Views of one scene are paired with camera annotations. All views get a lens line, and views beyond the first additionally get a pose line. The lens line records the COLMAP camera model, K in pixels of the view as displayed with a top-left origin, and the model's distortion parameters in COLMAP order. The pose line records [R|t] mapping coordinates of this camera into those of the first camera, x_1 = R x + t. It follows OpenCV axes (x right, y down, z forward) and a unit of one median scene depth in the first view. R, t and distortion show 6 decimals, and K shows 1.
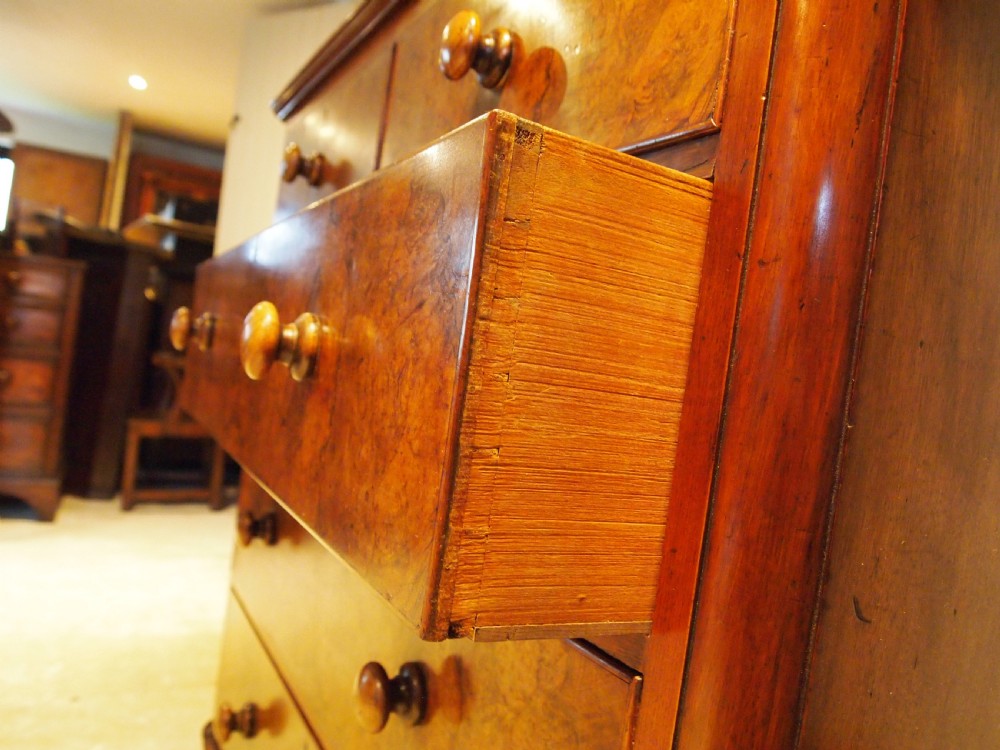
lens RADIAL K [[793.2, 0, 501.5], [0, 793.2, 373.7], [0, 0, 1]] dist [-0.042063, 0.000066]
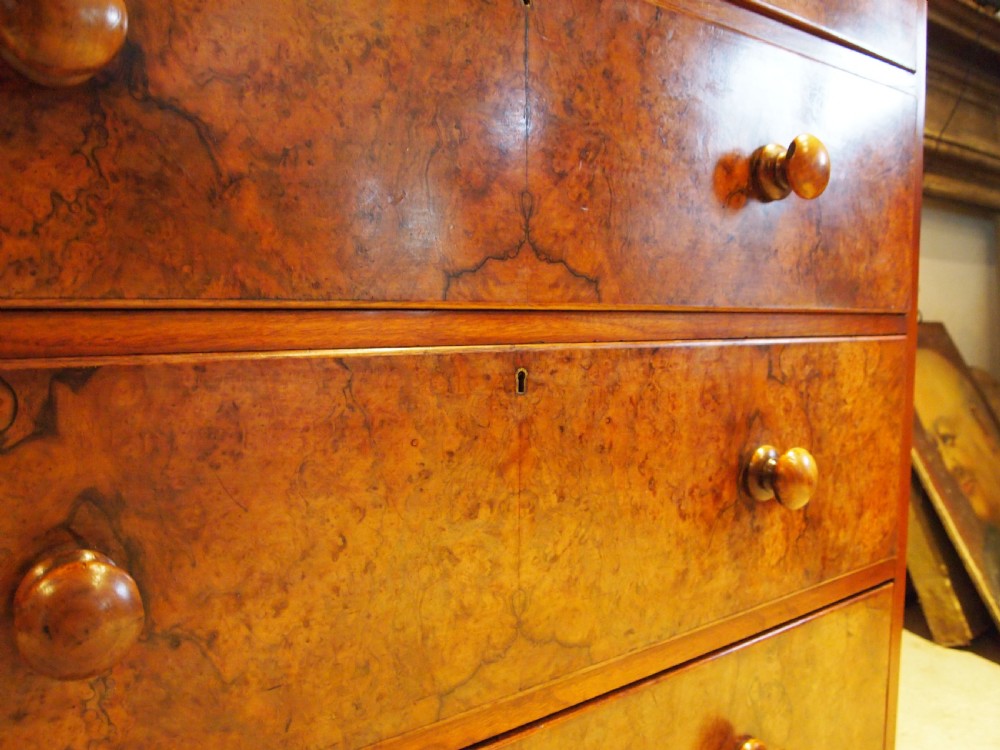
lens RADIAL K [[793.2, 0, 510.2], [0, 793.2, 381.9], [0, 0, 1]] dist [-0.042063, 0.000066]
pose [[-0.139026, -0.215987, 0.966448, -1.573005], [-0.033298, 0.976393, 0.213420, 0.076874], [-0.989729, -0.002510, -0.142936, 2.115188]]
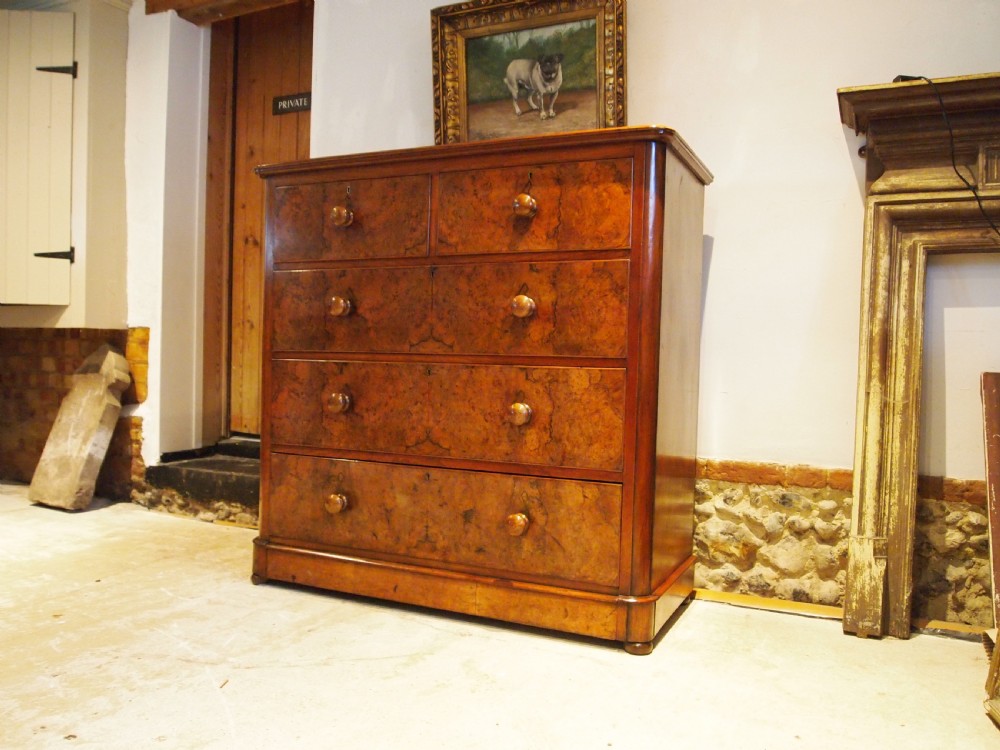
lens RADIAL K [[793.2, 0, 504.9], [0, 793.2, 380.6], [0, 0, 1]] dist [-0.042063, 0.000066]
pose [[0.799799, -0.133935, 0.585135, -2.800269], [0.077729, 0.989691, 0.120292, -0.146738], [-0.595214, -0.050727, 0.801965, -2.077169]]
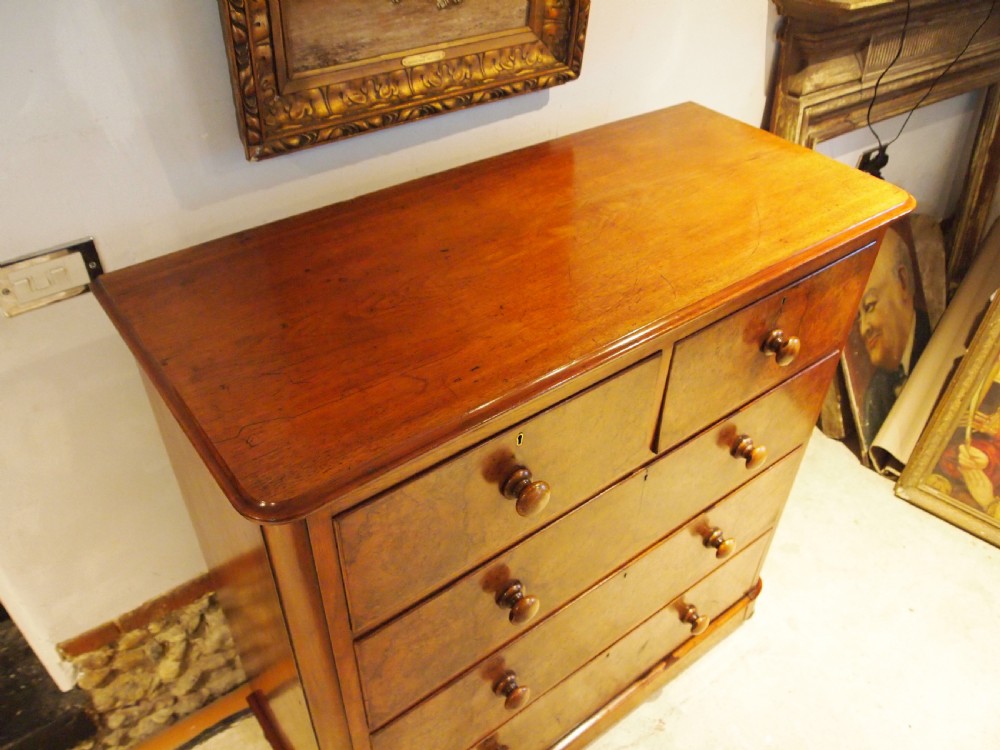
lens RADIAL K [[793.2, 0, 502.7], [0, 793.2, 383.9], [0, 0, 1]] dist [-0.042063, 0.000066]
pose [[-0.142448, -0.730120, 0.668306, -1.952578], [-0.048473, 0.679527, 0.732047, -2.554190], [-0.988615, 0.071884, -0.132189, 2.798634]]
